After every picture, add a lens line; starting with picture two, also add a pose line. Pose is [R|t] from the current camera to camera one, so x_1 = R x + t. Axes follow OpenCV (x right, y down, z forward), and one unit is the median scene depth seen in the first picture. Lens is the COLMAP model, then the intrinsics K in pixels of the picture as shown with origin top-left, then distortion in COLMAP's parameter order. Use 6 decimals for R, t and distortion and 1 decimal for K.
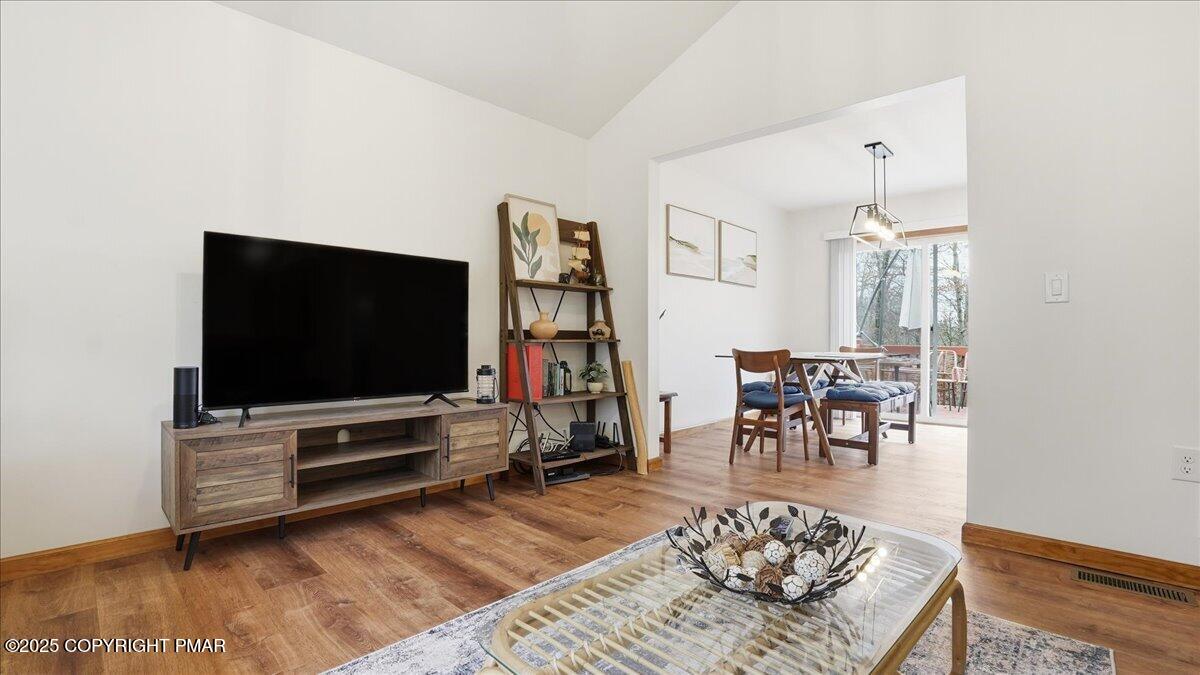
lens RADIAL K [[538.1, 0, 594.5], [0, 538.1, 344.2], [0, 0, 1]] dist [-0.063888, 0.013625]
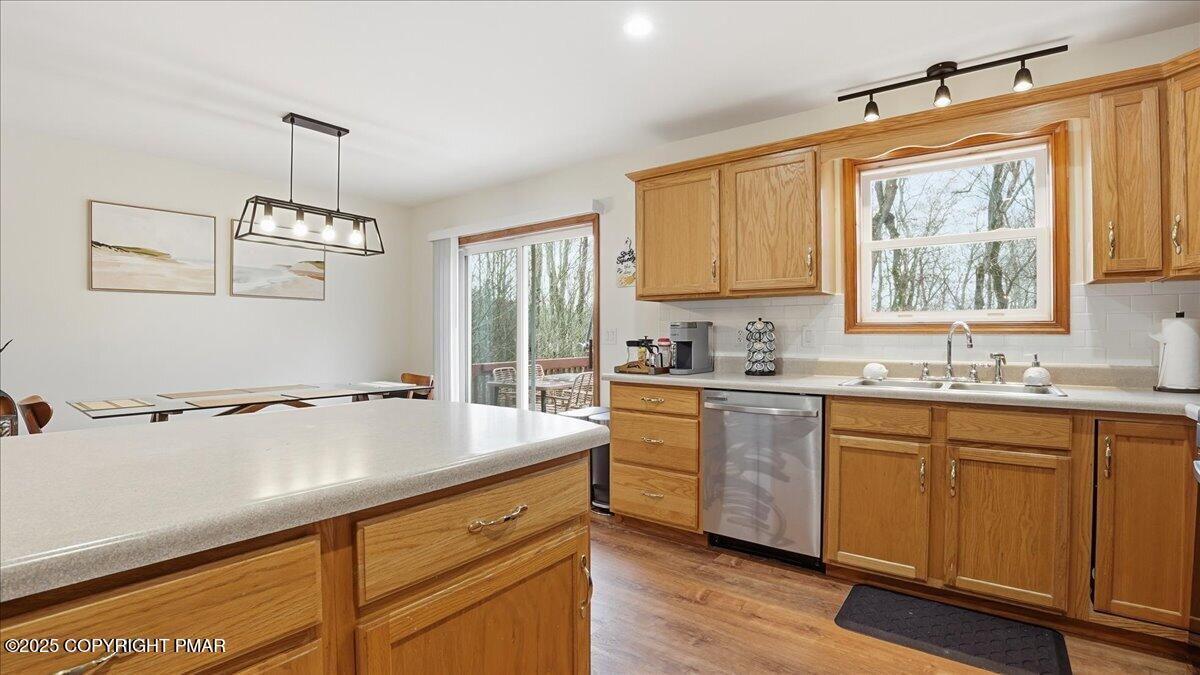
lens RADIAL K [[536.9, 0, 590.6], [0, 536.9, 336.9], [0, 0, 1]] dist [-0.067517, 0.013479]
pose [[0.994814, -0.010176, 0.101198, 0.706991], [0.011249, 0.999886, -0.010033, -0.043622], [-0.101084, 0.011119, 0.994816, 0.182975]]
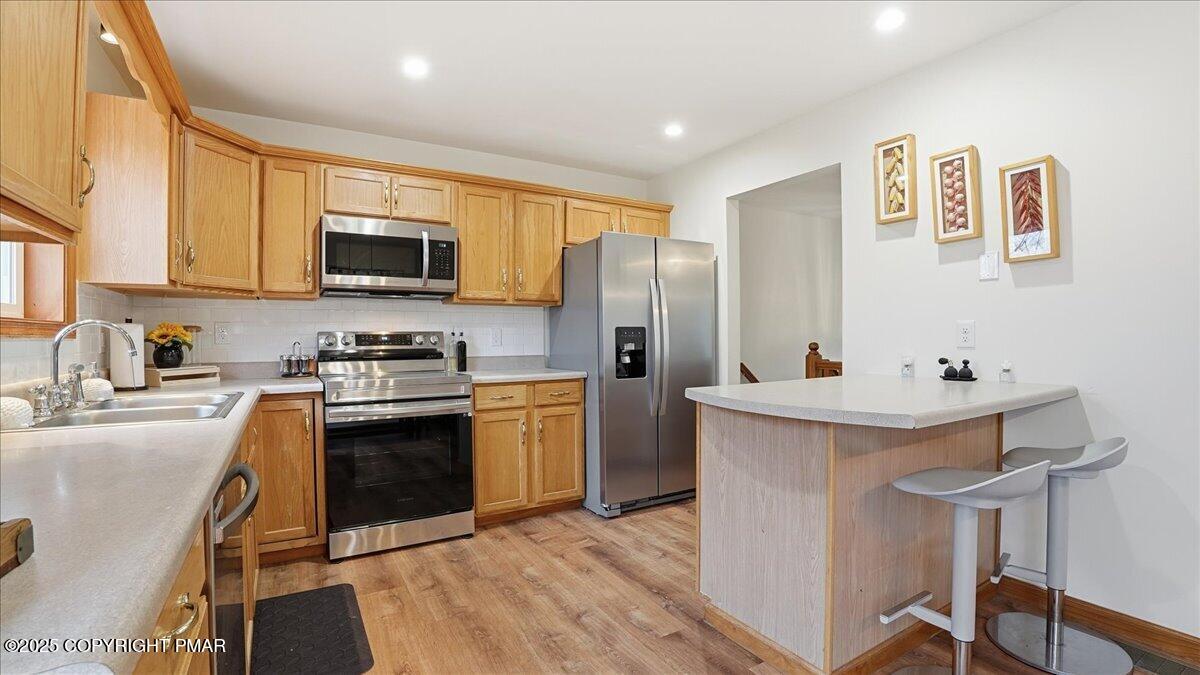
lens RADIAL K [[528.6, 0, 594.5], [0, 528.6, 338.3], [0, 0, 1]] dist [-0.069111, 0.019612]
pose [[-0.962263, -0.003057, 0.272105, 0.697096], [0.003659, 0.999701, 0.024171, -0.053378], [-0.272097, 0.024254, -0.961964, 0.838118]]
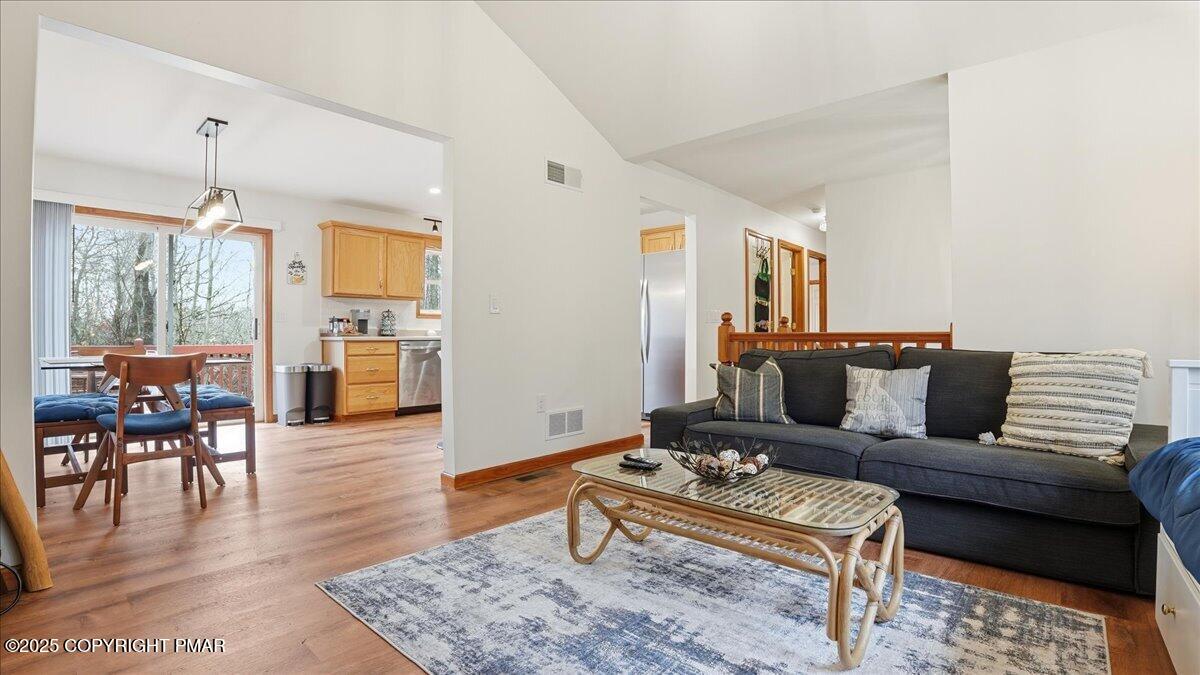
lens RADIAL K [[538.1, 0, 594.5], [0, 538.1, 344.2], [0, 0, 1]] dist [-0.063888, 0.013625]
pose [[-0.025912, -0.020735, 0.999449, -0.300053], [0.014437, 0.999673, 0.021114, -0.007070], [-0.999560, 0.014976, -0.025604, 0.310192]]
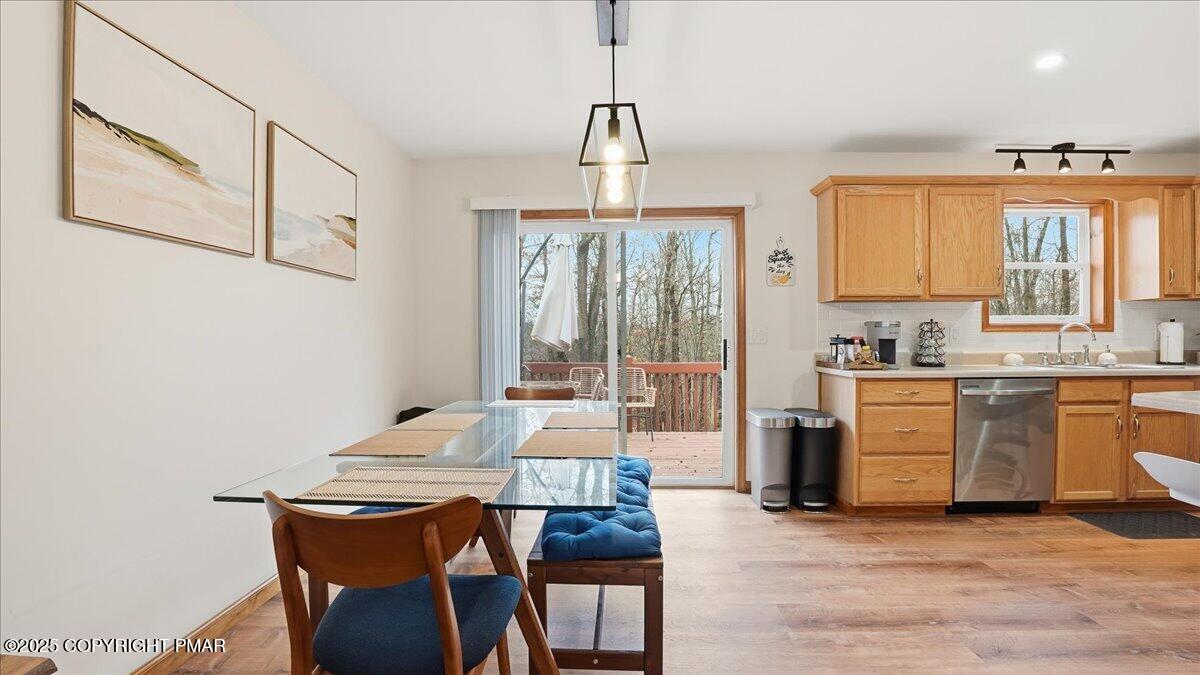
lens RADIAL K [[538.1, 0, 594.5], [0, 538.1, 344.2], [0, 0, 1]] dist [-0.063888, 0.013625]
pose [[0.752772, -0.019686, 0.657987, 0.155746], [0.022700, 0.999735, 0.003940, -0.047669], [-0.657890, 0.011970, 0.753019, 0.525464]]
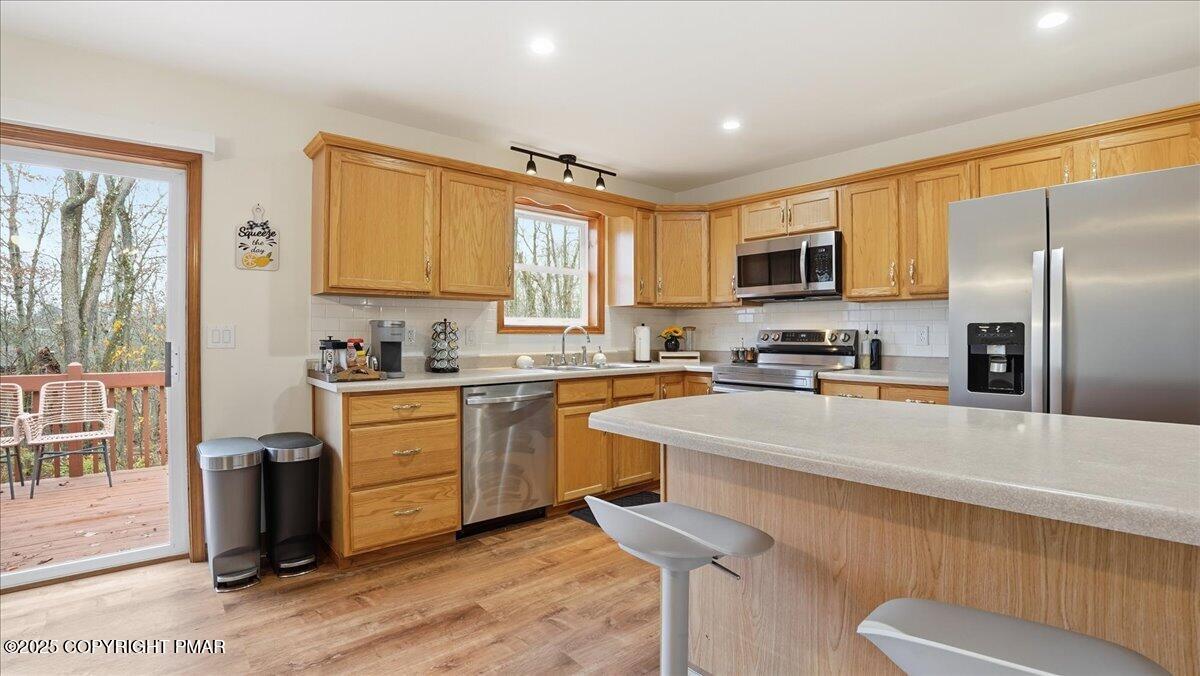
lens RADIAL K [[541.2, 0, 597.9], [0, 541.2, 333.4], [0, 0, 1]] dist [-0.062606, 0.000474]
pose [[0.098559, -0.006507, 0.995110, 0.334182], [0.018057, 0.999826, 0.004750, -0.050831], [-0.994967, 0.017500, 0.098660, 0.512307]]
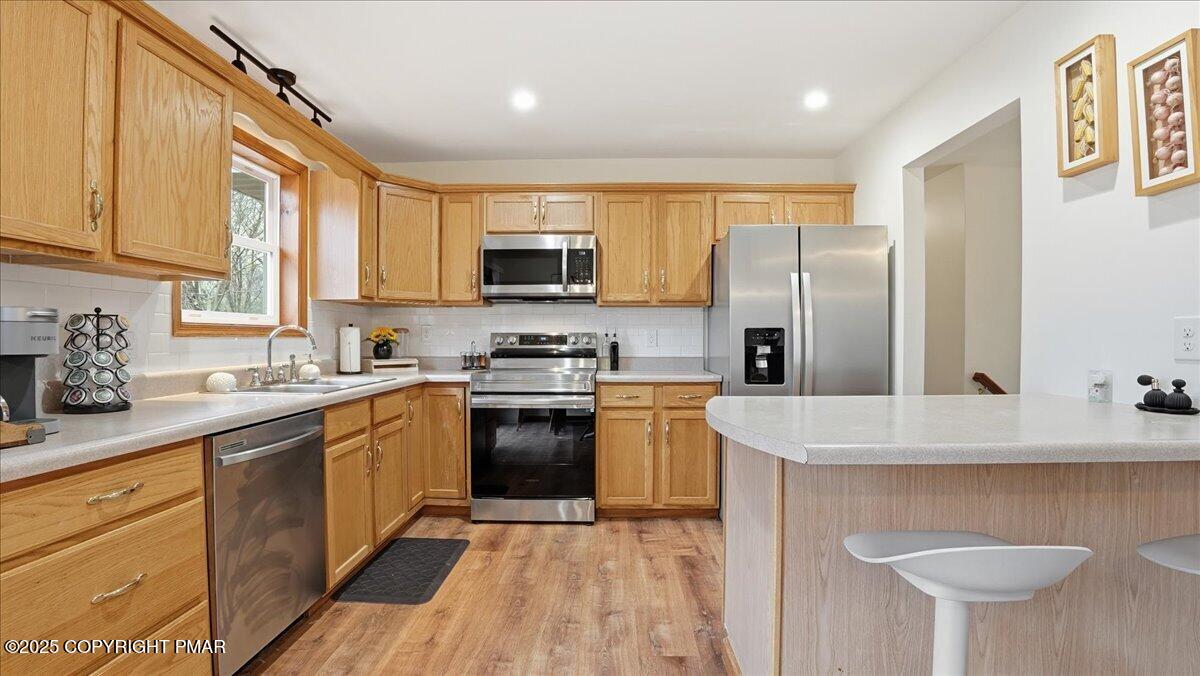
lens RADIAL K [[538.1, 0, 594.5], [0, 538.1, 344.7], [0, 0, 1]] dist [-0.063888, 0.013625]
pose [[-0.666534, -0.016889, 0.745283, 0.515927], [0.009031, 0.999487, 0.030726, -0.052733], [-0.745420, 0.027210, -0.666040, 0.738957]]
